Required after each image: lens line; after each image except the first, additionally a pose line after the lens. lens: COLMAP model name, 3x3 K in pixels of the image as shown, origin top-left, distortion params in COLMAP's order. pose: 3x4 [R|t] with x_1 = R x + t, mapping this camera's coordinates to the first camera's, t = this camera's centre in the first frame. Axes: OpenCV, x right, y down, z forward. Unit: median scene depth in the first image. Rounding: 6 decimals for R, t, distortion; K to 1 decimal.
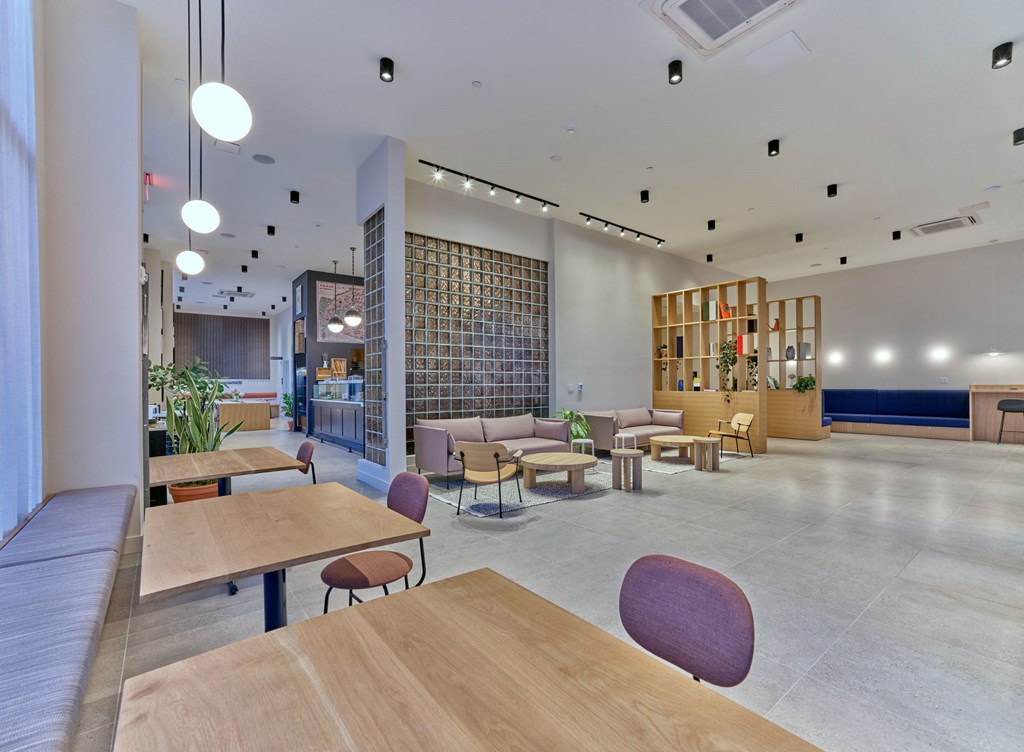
lens RADIAL K [[453.6, 0, 523.1], [0, 453.6, 385.7], [0, 0, 1]] dist [-0.036151, 0.016632]
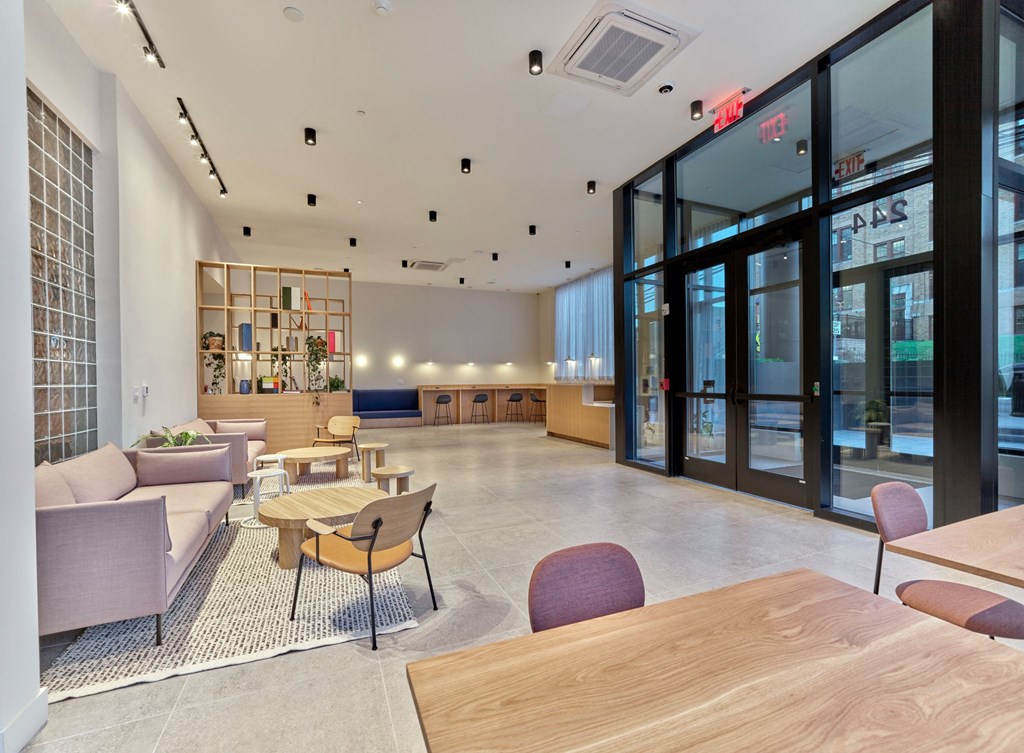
lens RADIAL K [[453.6, 0, 523.1], [0, 453.6, 386.2], [0, 0, 1]] dist [-0.036151, 0.016632]
pose [[0.267256, -0.004670, 0.963614, -0.404364], [0.009885, 0.999949, 0.002104, 0.001962], [-0.963575, 0.008963, 0.267288, 0.510948]]
